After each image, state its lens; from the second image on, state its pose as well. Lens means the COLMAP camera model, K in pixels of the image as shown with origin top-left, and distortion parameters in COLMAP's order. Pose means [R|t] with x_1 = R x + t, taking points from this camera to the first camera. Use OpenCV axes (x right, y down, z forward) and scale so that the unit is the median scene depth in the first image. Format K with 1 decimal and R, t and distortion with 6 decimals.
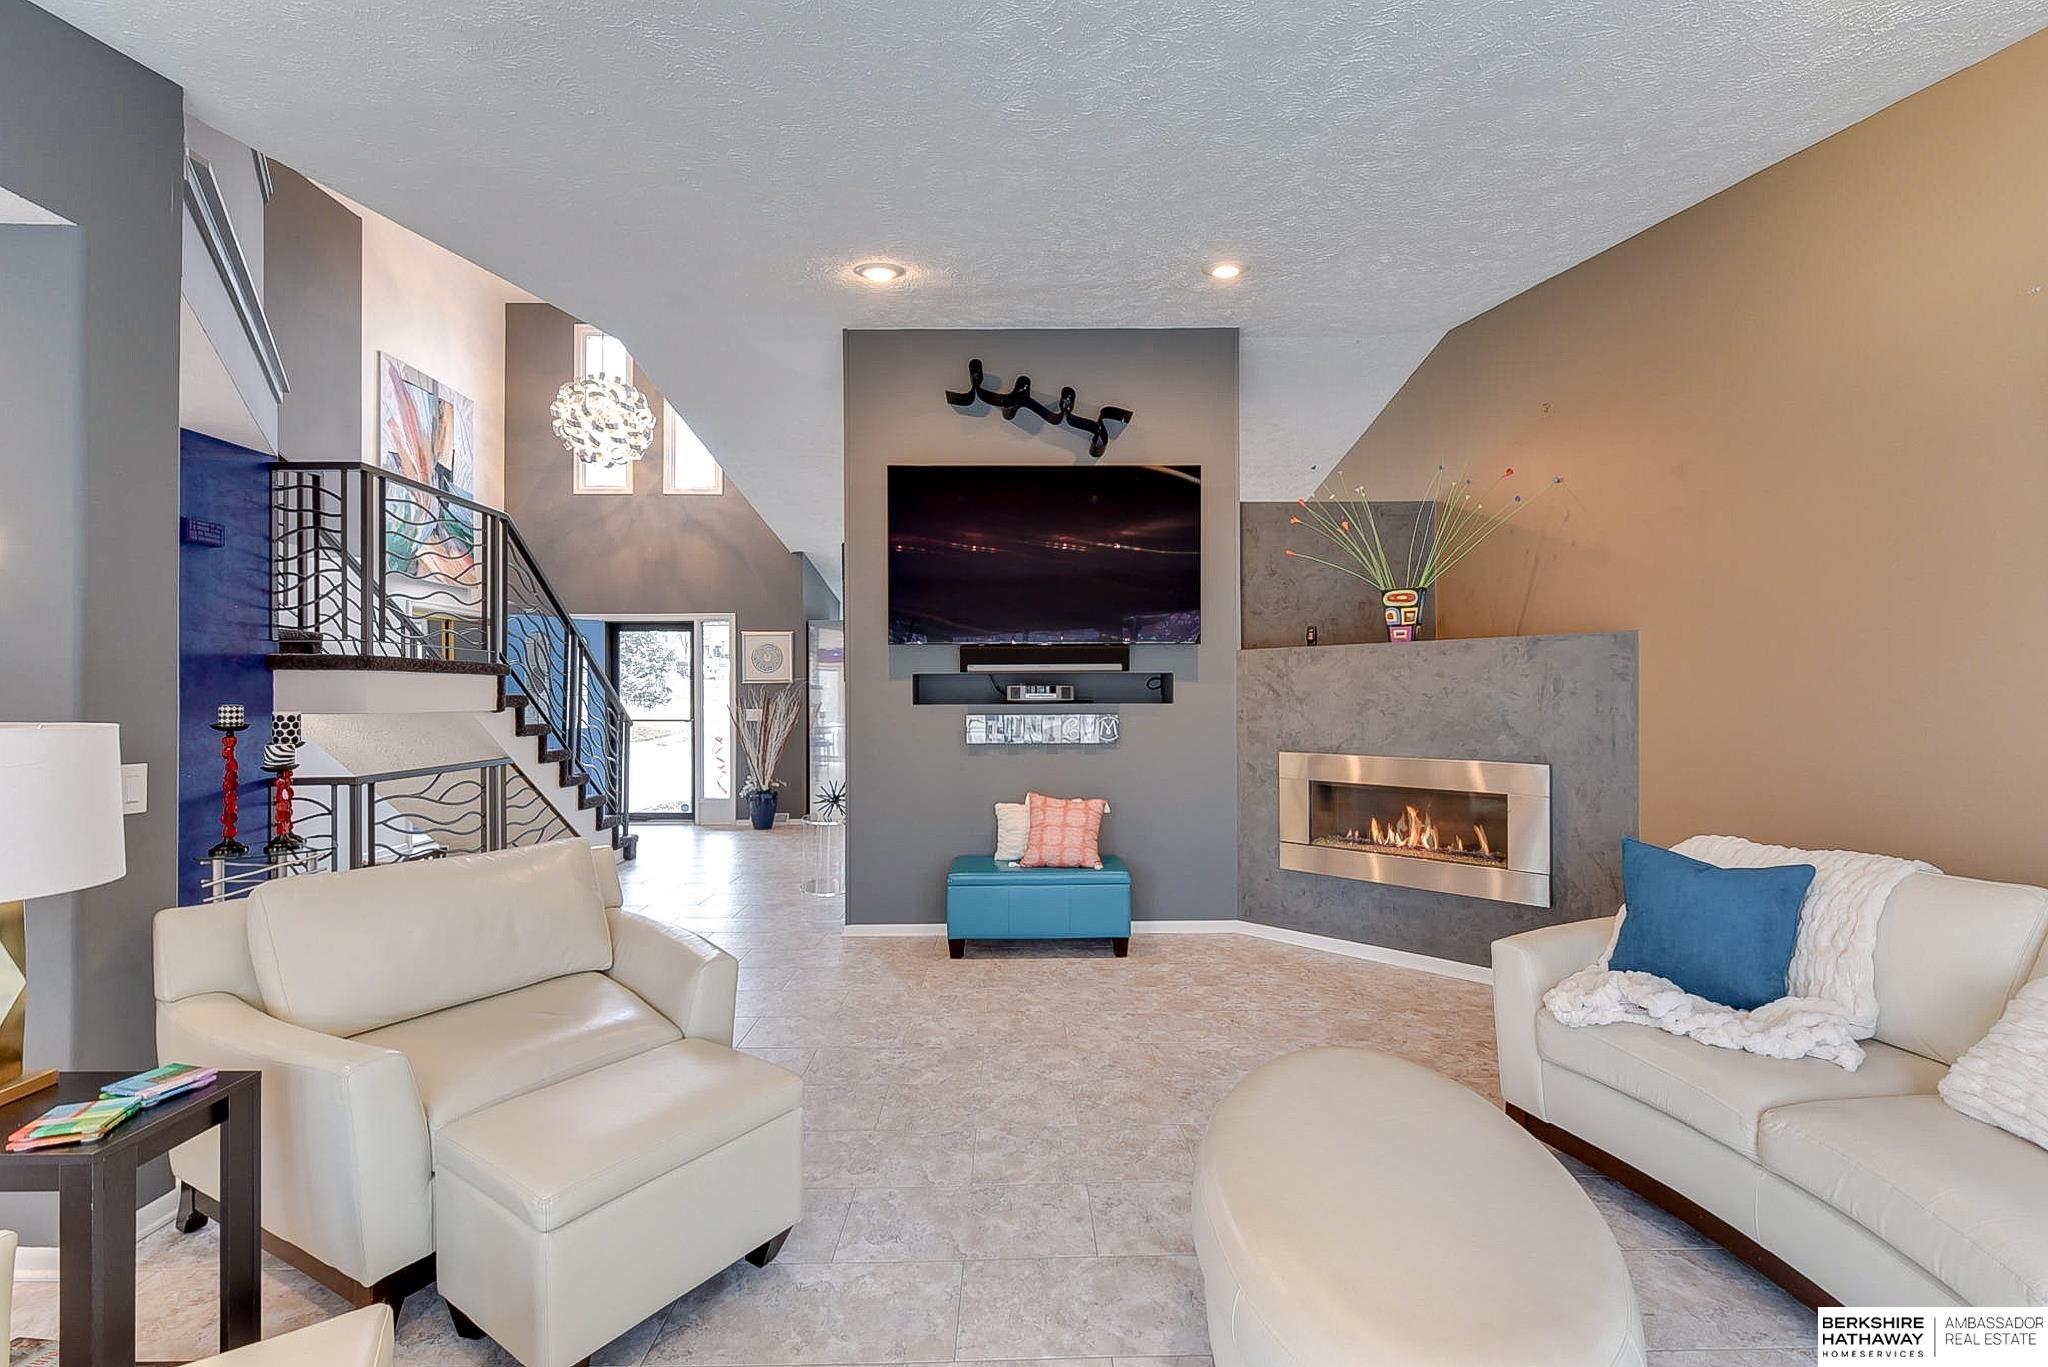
lens RADIAL K [[883.2, 0, 1001.6], [0, 883.2, 687.1], [0, 0, 1]] dist [0.002634, 0.000154]
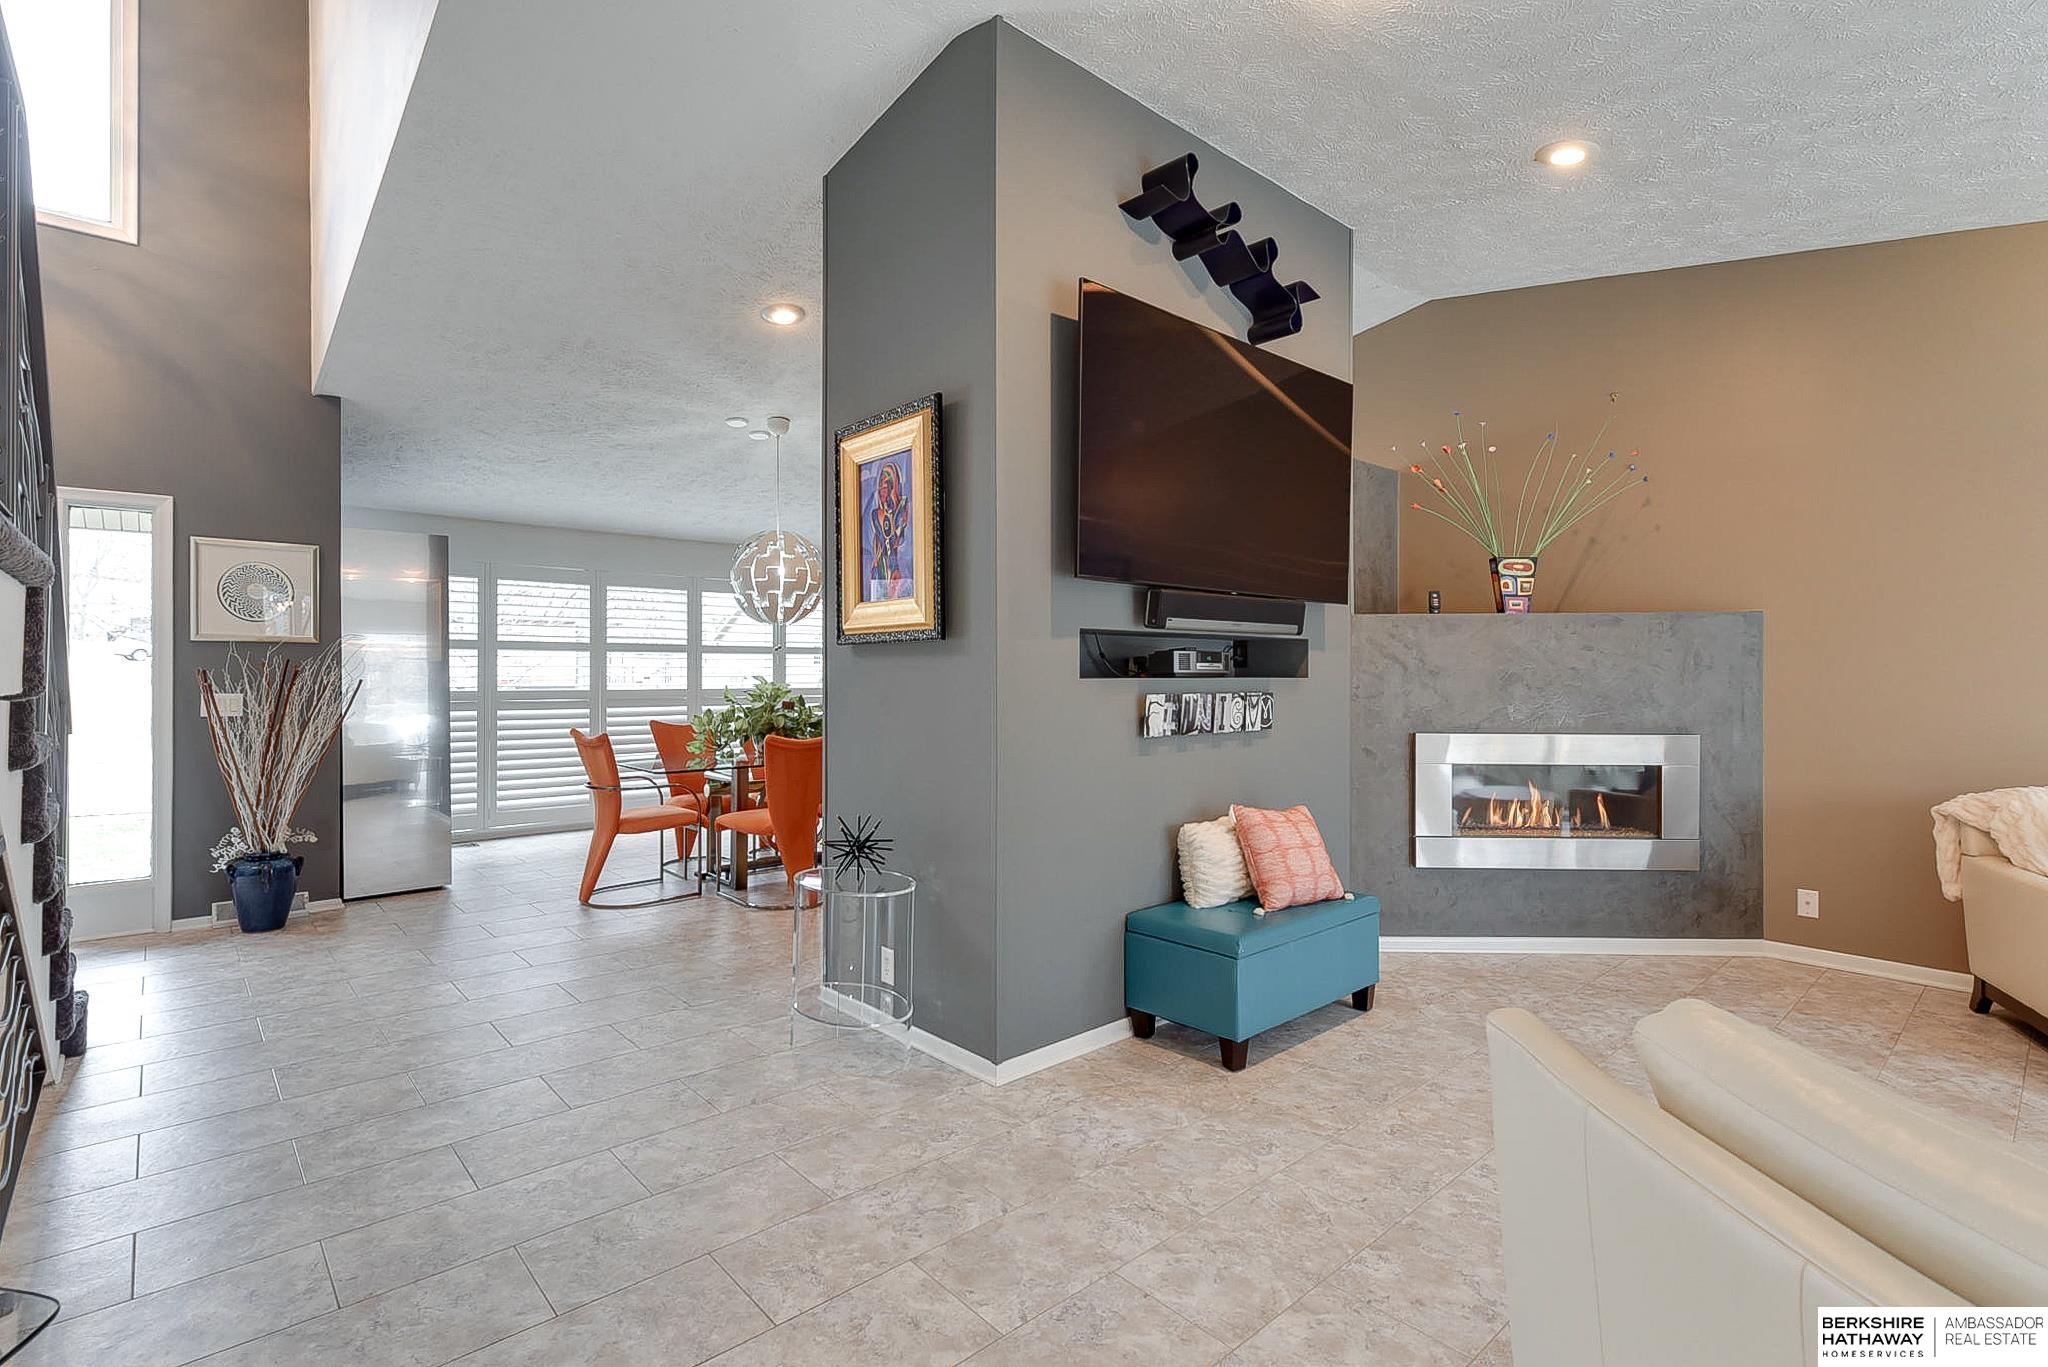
lens RADIAL K [[977.1, 0, 1005.3], [0, 977.1, 676.8], [0, 0, 1]] dist [0.007589, -0.004028]
pose [[0.739133, 0.004203, 0.673546, -0.652962], [-0.009423, 0.999947, 0.004100, 0.018029], [-0.673493, -0.009378, 0.739134, 0.581362]]
